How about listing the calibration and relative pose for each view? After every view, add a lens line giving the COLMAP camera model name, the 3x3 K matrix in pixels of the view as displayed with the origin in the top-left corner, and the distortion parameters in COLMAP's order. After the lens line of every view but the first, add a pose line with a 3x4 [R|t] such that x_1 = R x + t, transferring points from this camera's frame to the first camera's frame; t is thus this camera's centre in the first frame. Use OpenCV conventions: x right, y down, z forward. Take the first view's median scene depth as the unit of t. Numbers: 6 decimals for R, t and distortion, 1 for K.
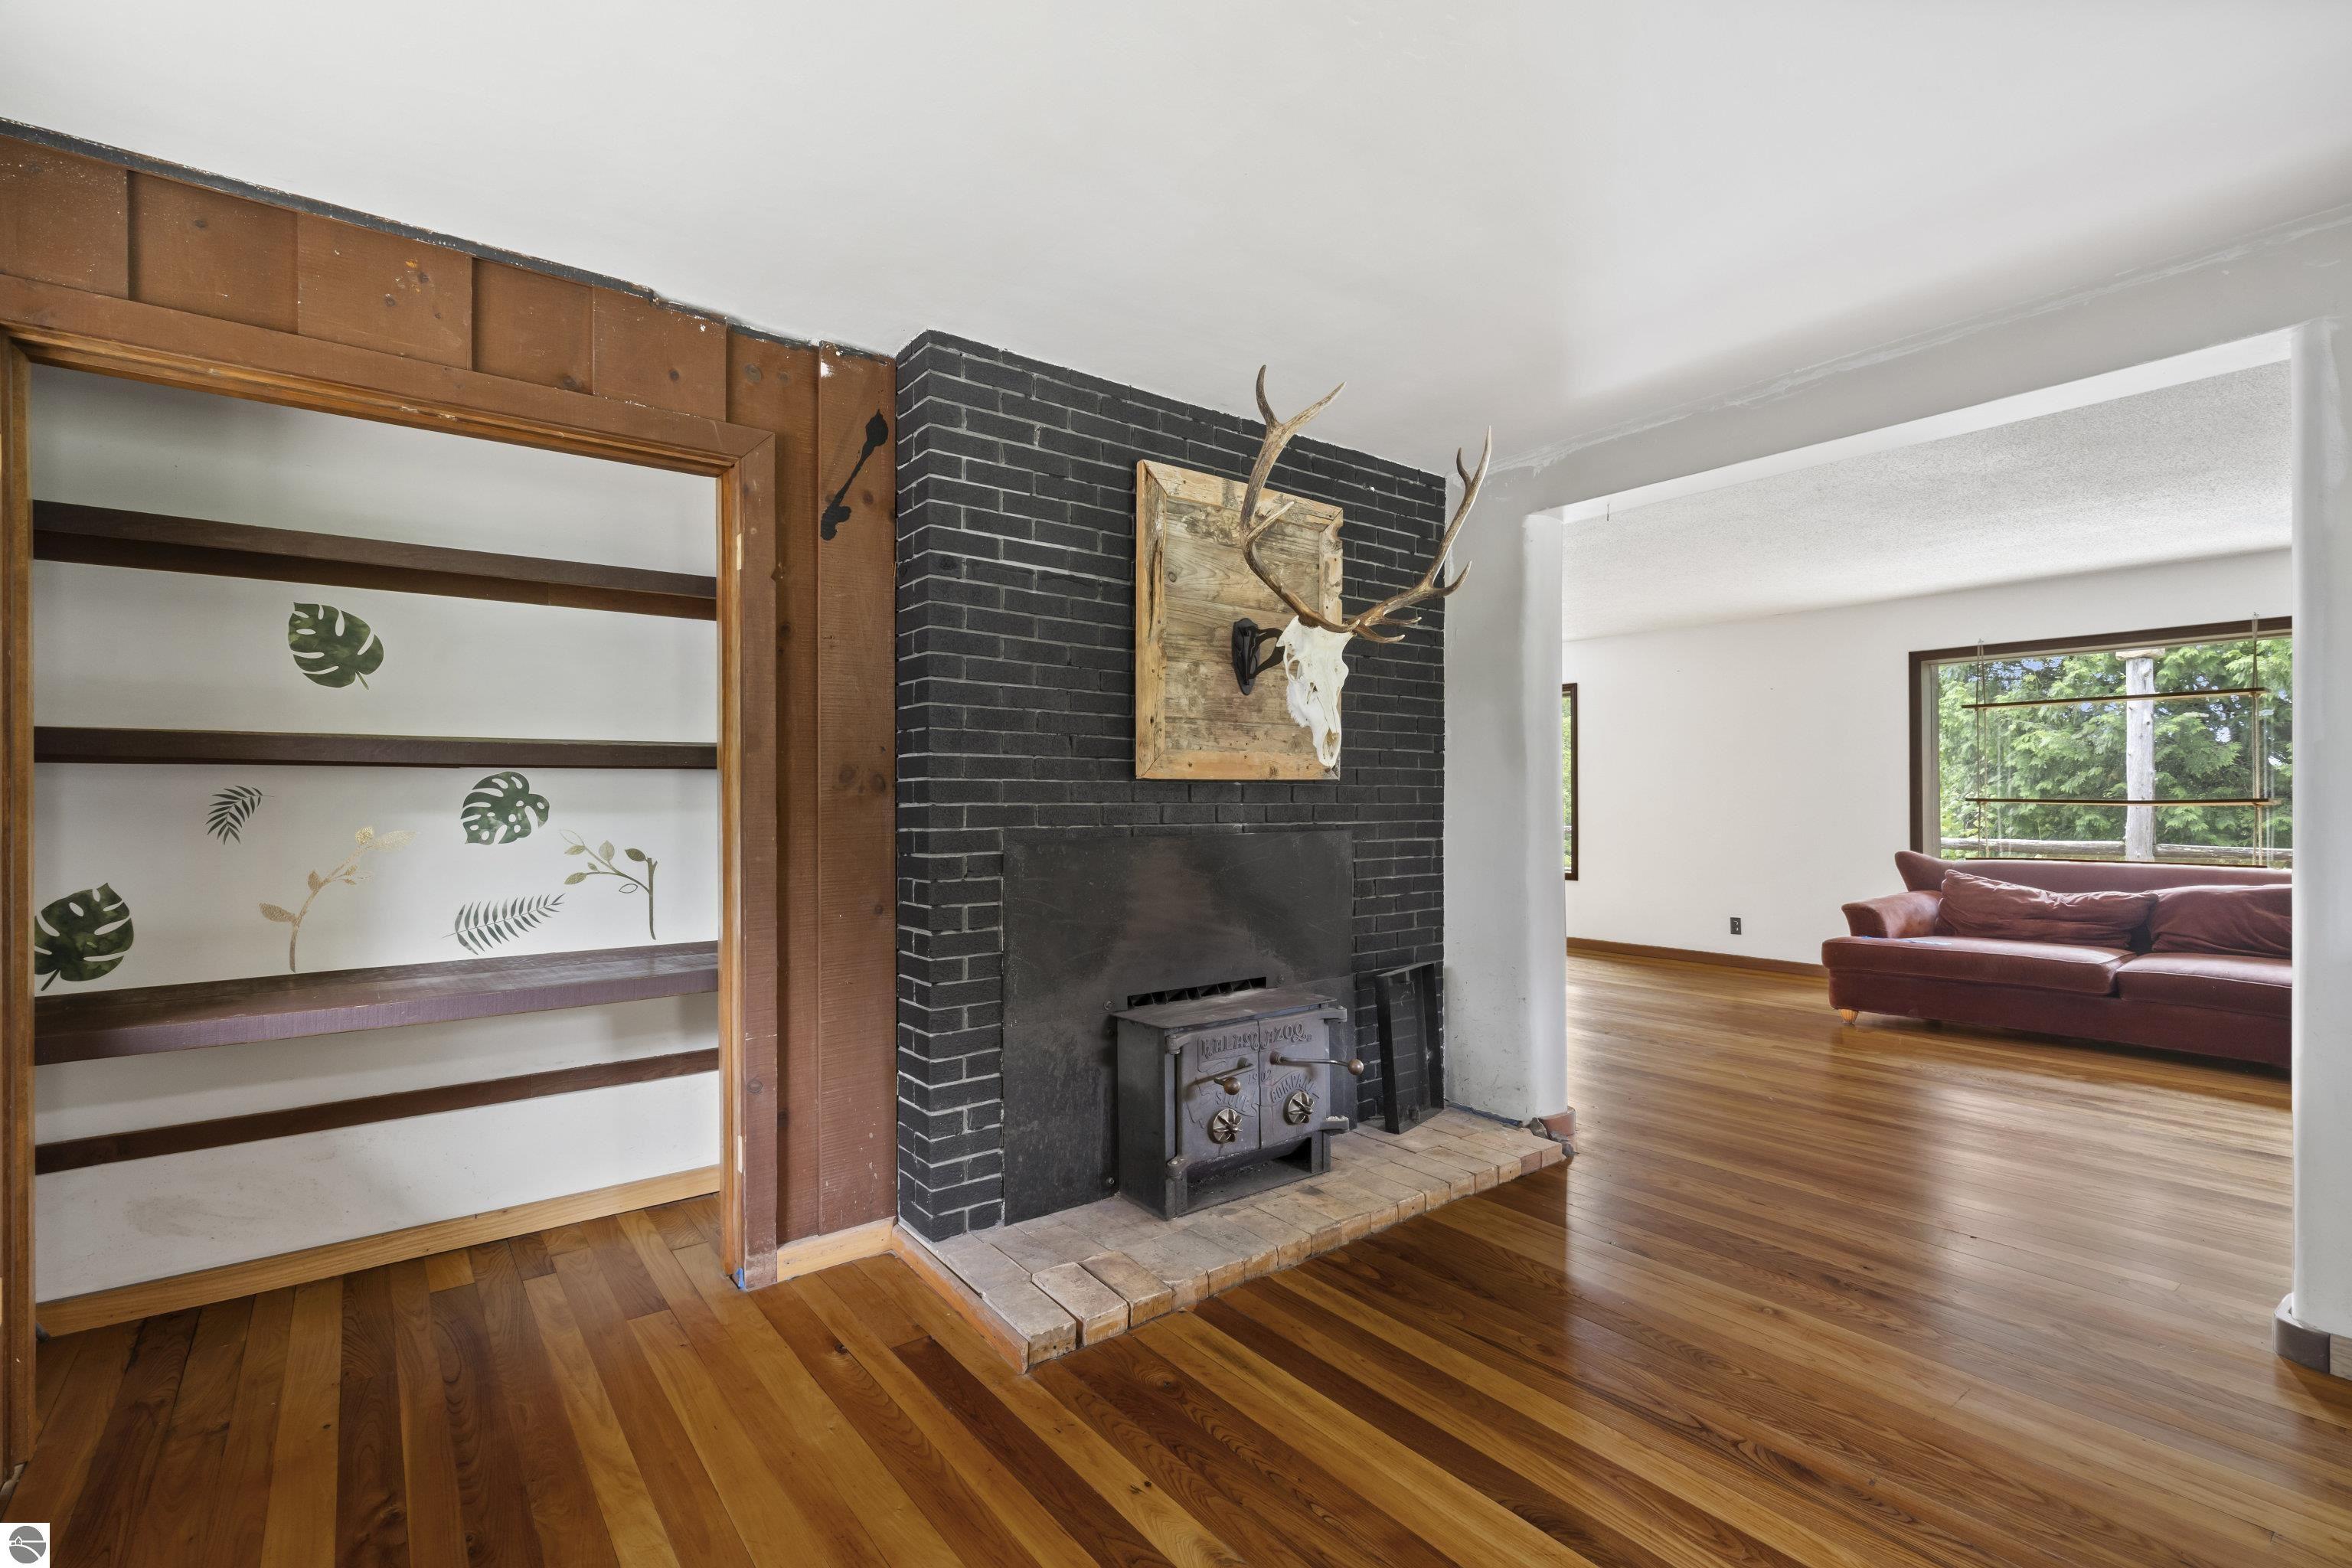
lens RADIAL K [[1069.7, 0, 1182.1], [0, 1069.7, 795.3], [0, 0, 1]] dist [0.009273, 0.000468]
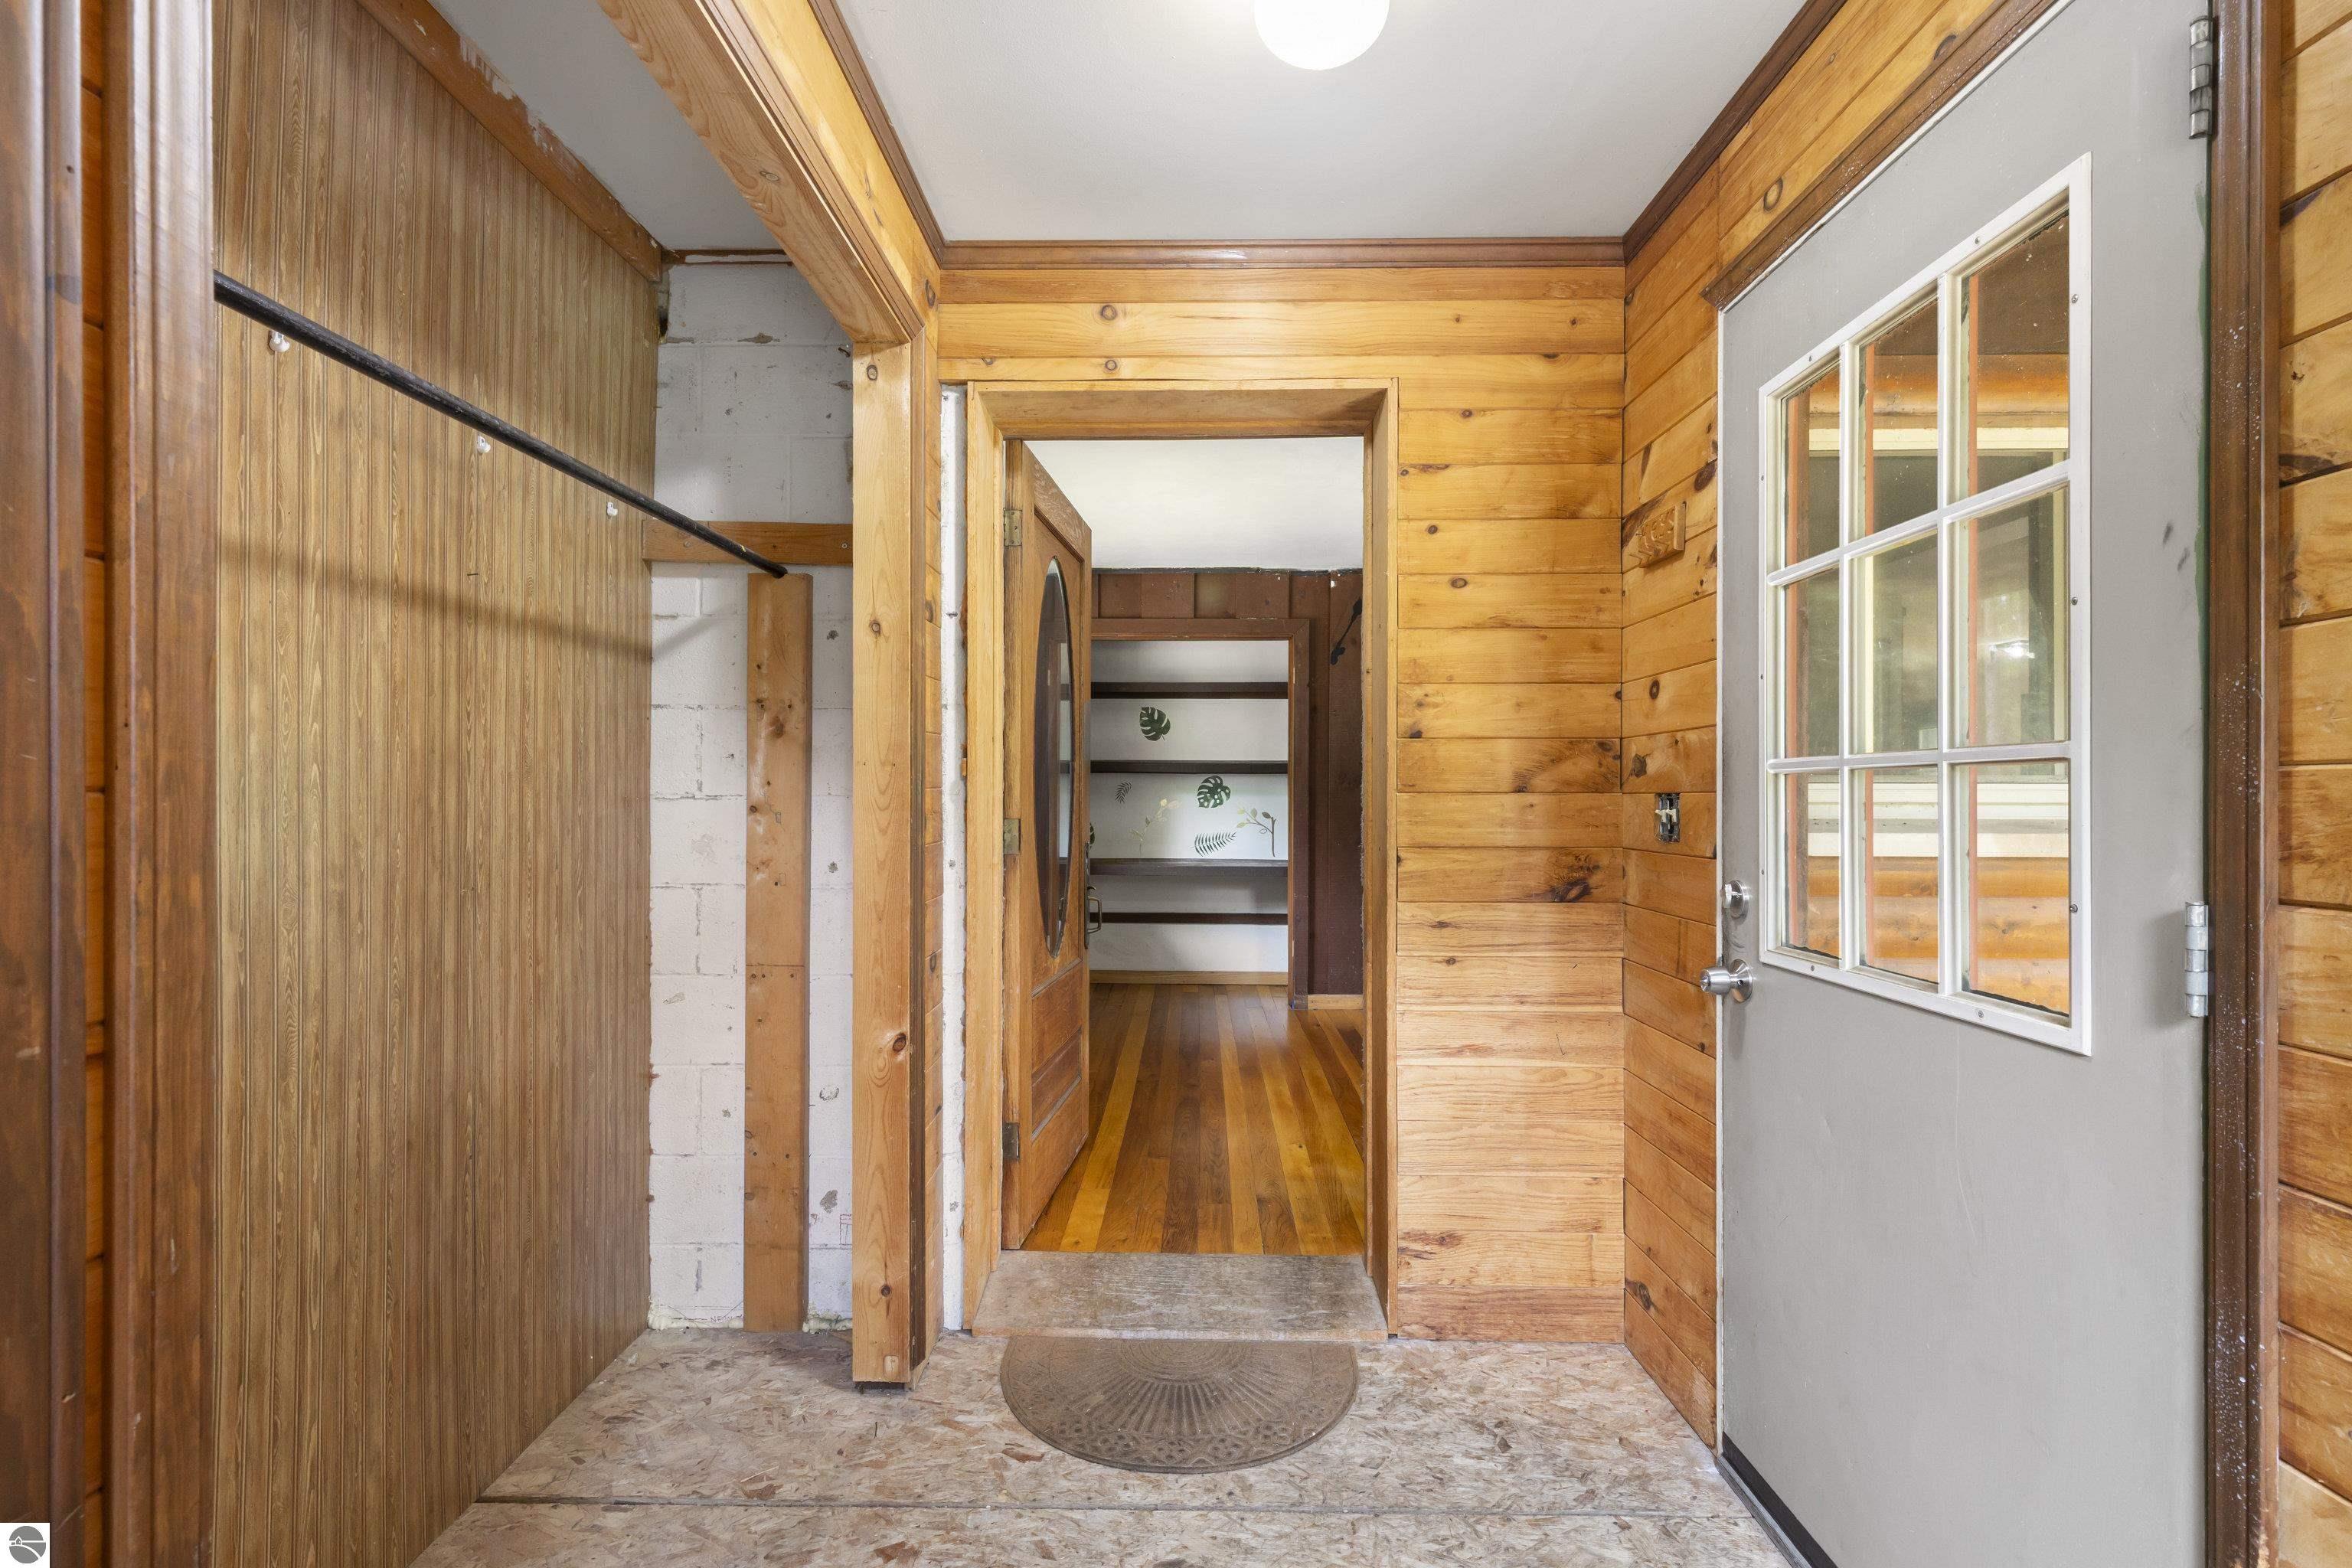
lens RADIAL K [[1069.7, 0, 1175.0], [0, 1069.7, 788.2], [0, 0, 1]] dist [0.009273, 0.000468]
pose [[0.782120, 0.001292, -0.623126, 0.723328], [-0.002225, 0.999997, -0.000718, 0.005924], [0.623124, 0.001948, 0.782121, -0.821811]]
